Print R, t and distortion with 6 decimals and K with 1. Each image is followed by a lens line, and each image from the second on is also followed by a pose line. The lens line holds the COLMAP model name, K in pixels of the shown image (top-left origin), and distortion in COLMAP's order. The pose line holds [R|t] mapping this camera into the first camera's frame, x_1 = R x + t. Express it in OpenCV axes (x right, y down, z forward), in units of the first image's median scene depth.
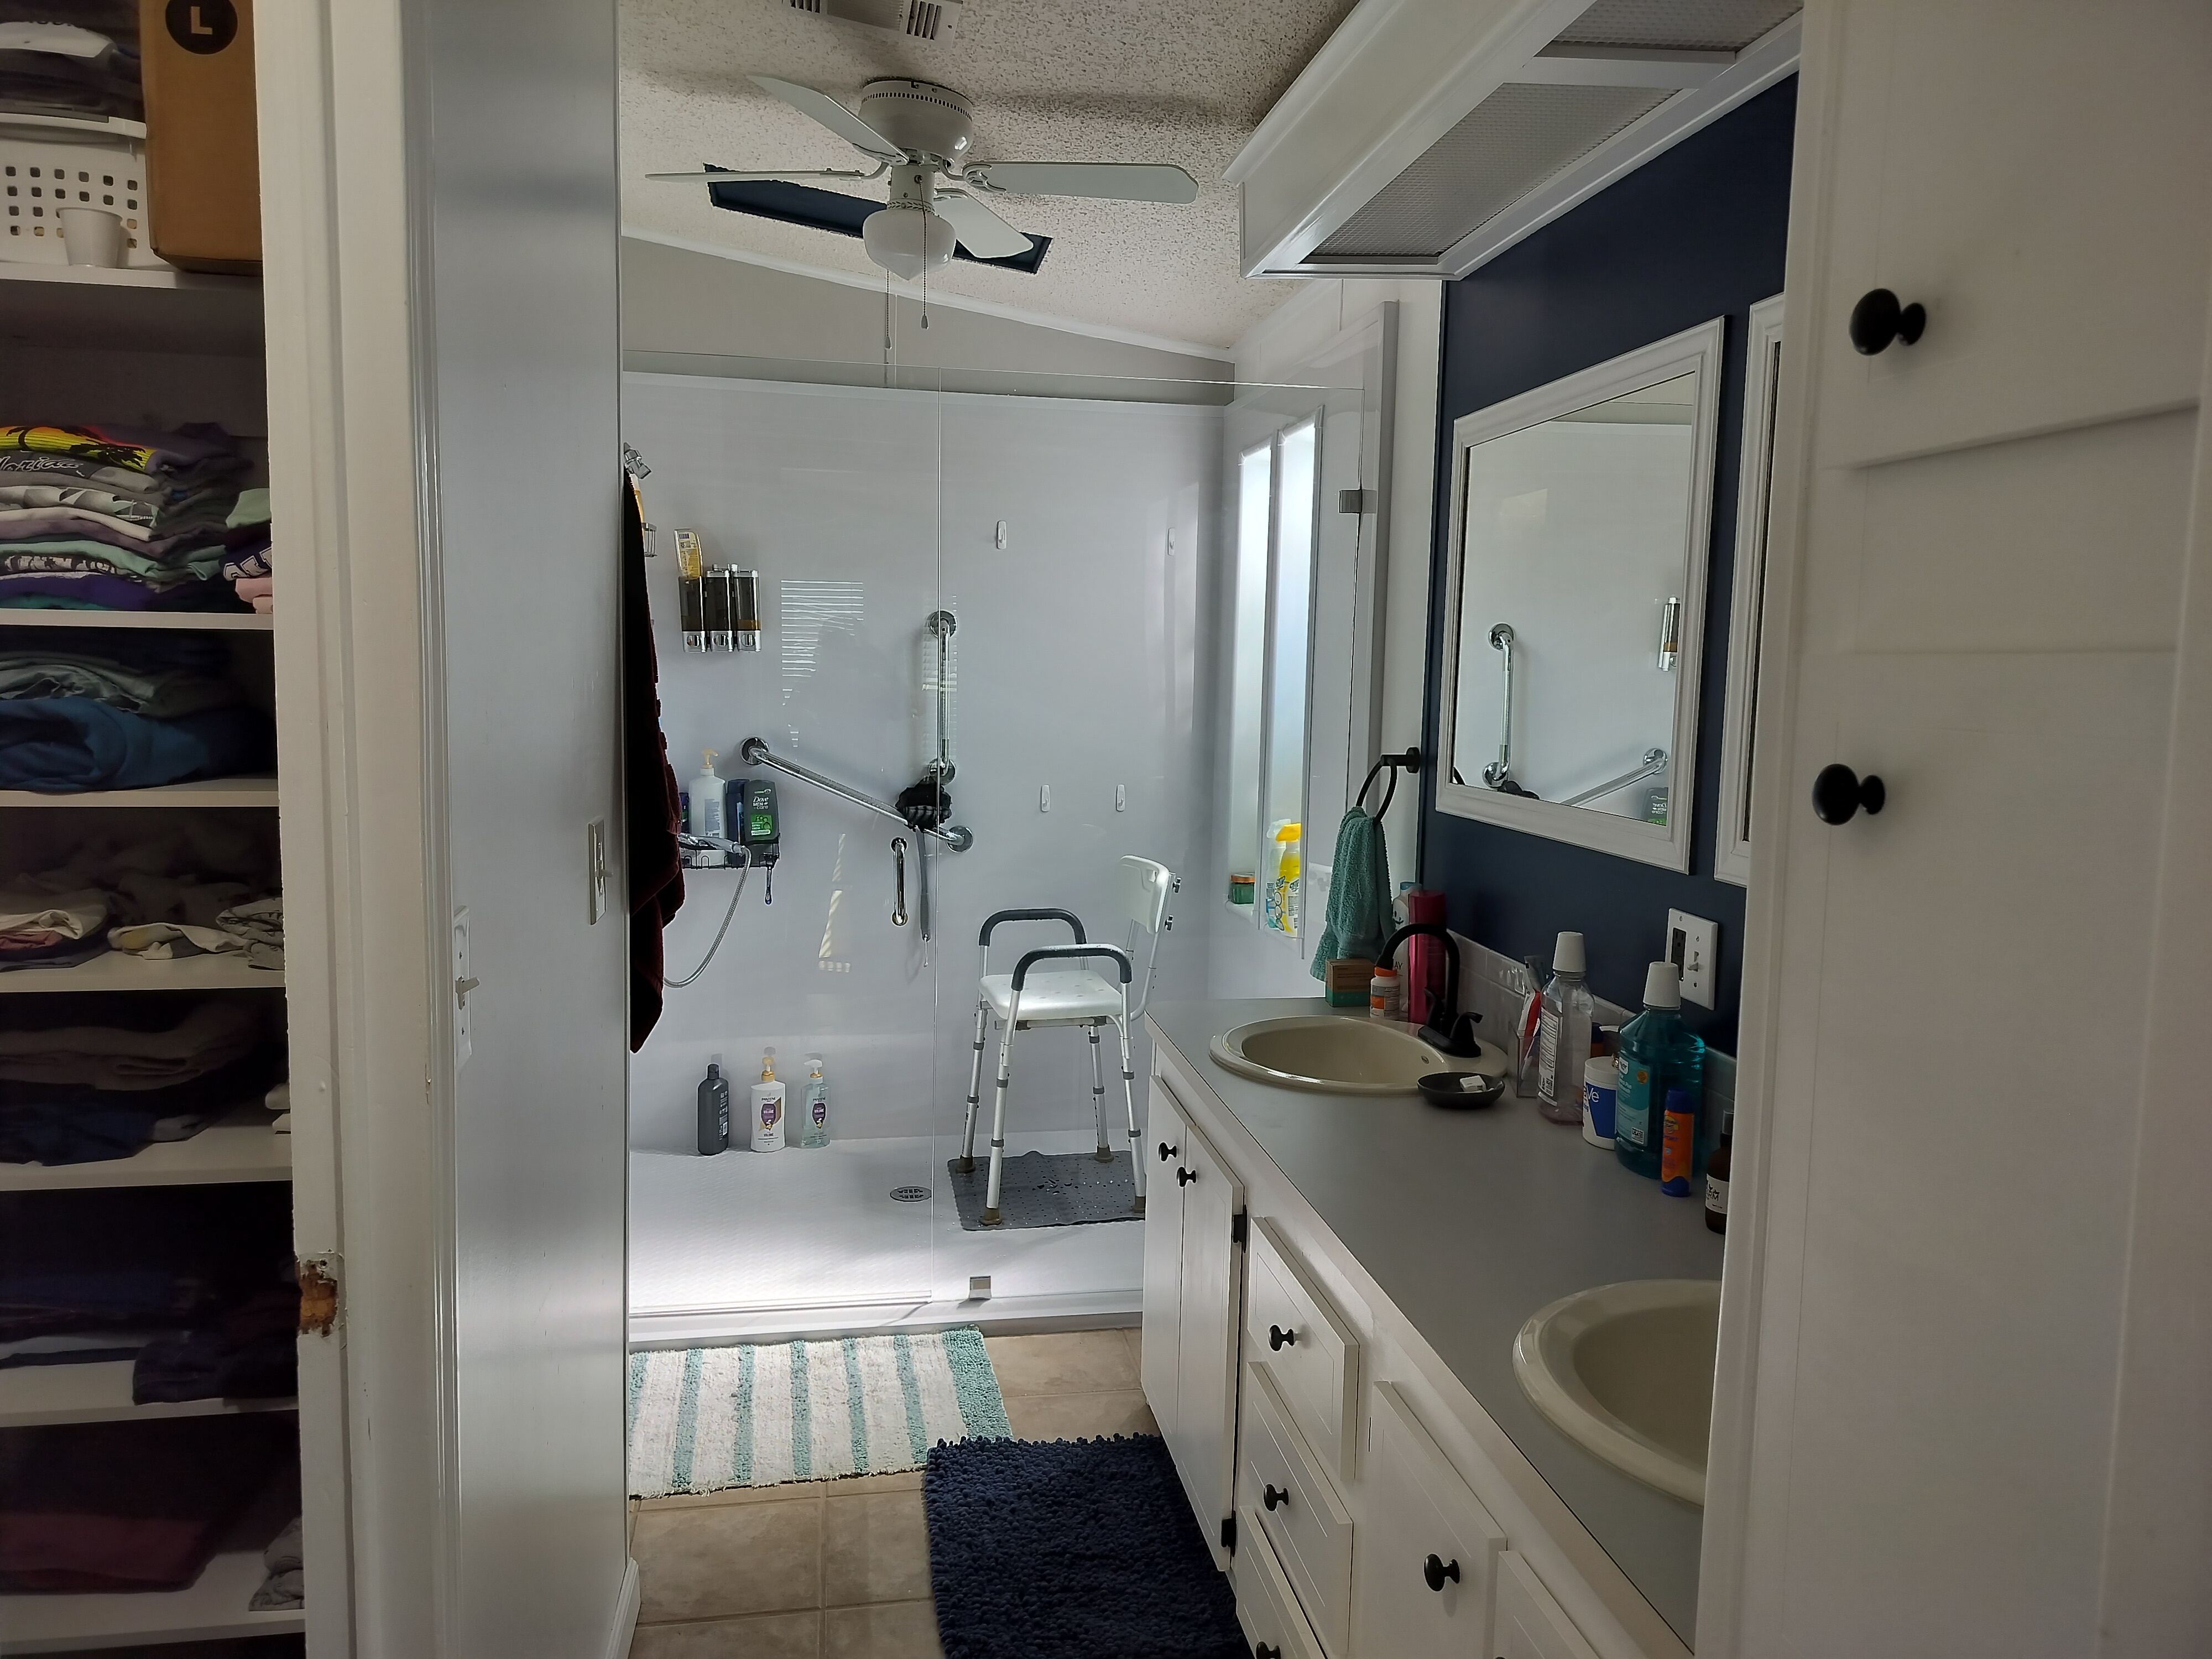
lens RADIAL K [[1552.0, 0, 1090.7], [0, 1552.0, 830.2], [0, 0, 1]] dist [0.051924, -0.061090]
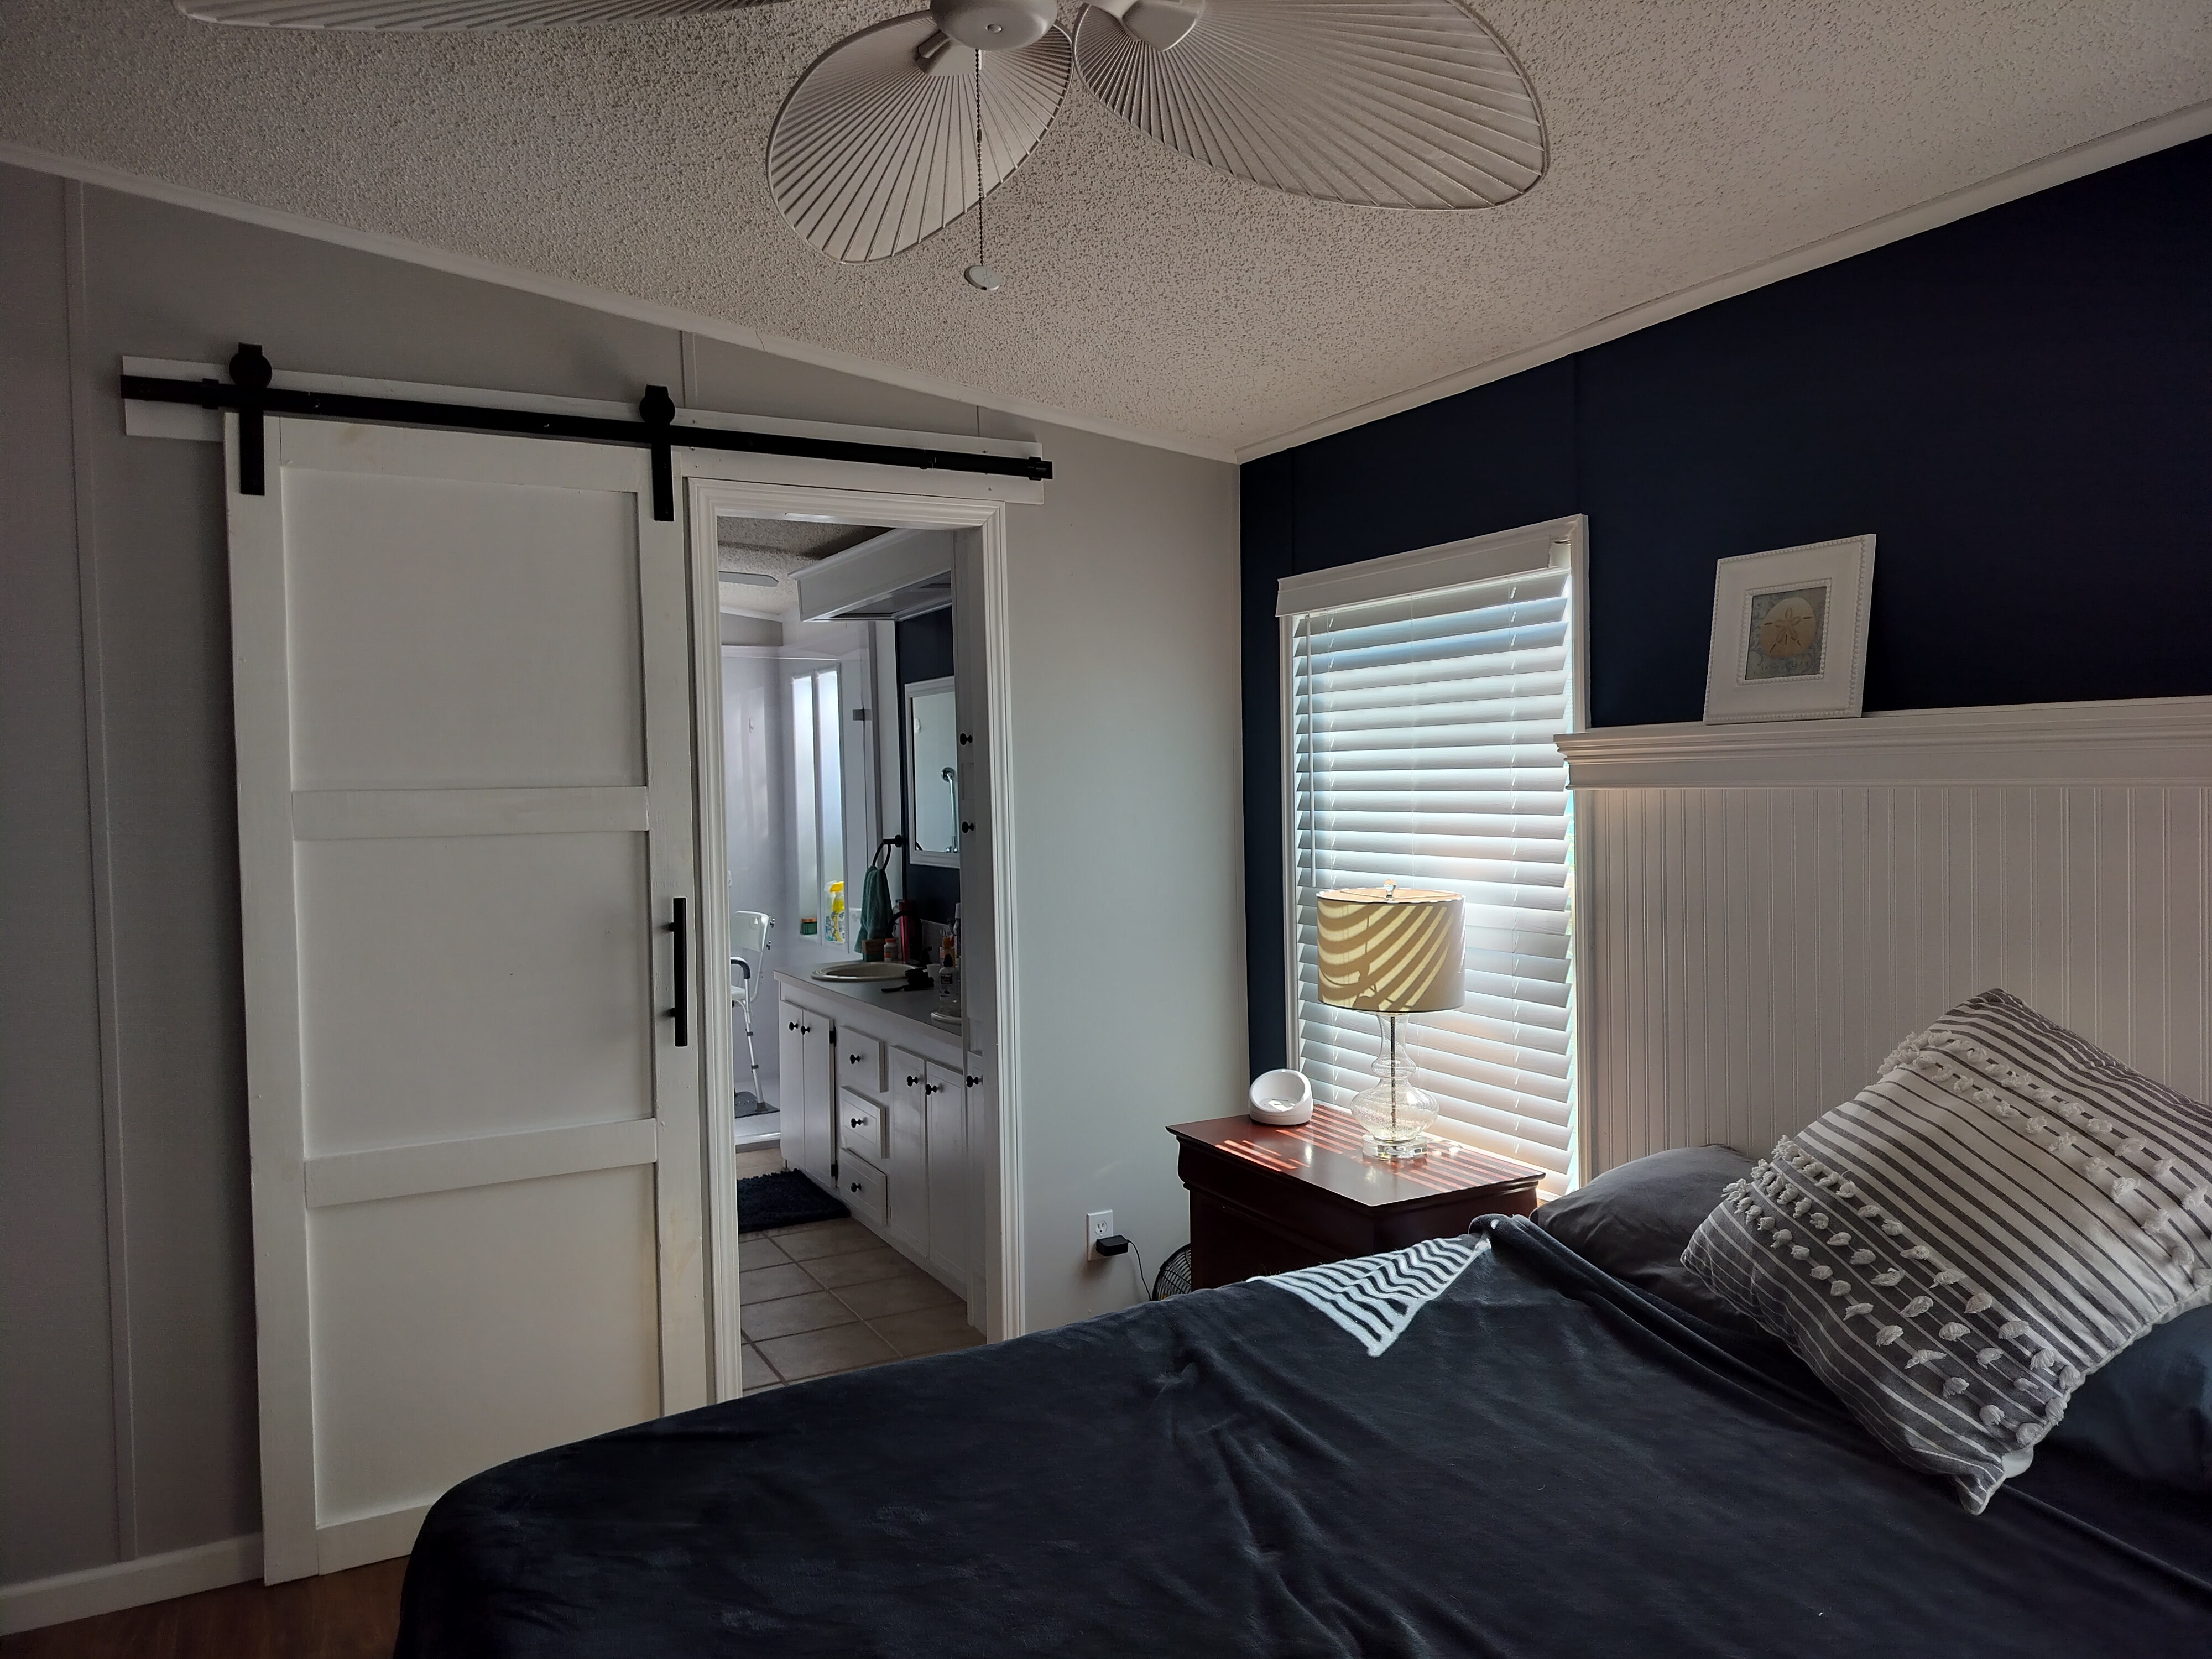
lens RADIAL K [[1554.2, 0, 1188.2], [0, 1554.2, 829.4], [0, 0, 1]] dist [0.101346, -0.060007]
pose [[0.931618, -0.054408, 0.359343, -0.175945], [0.079079, 0.995388, -0.054304, 0.081730], [-0.354731, 0.079007, 0.931624, -1.059018]]
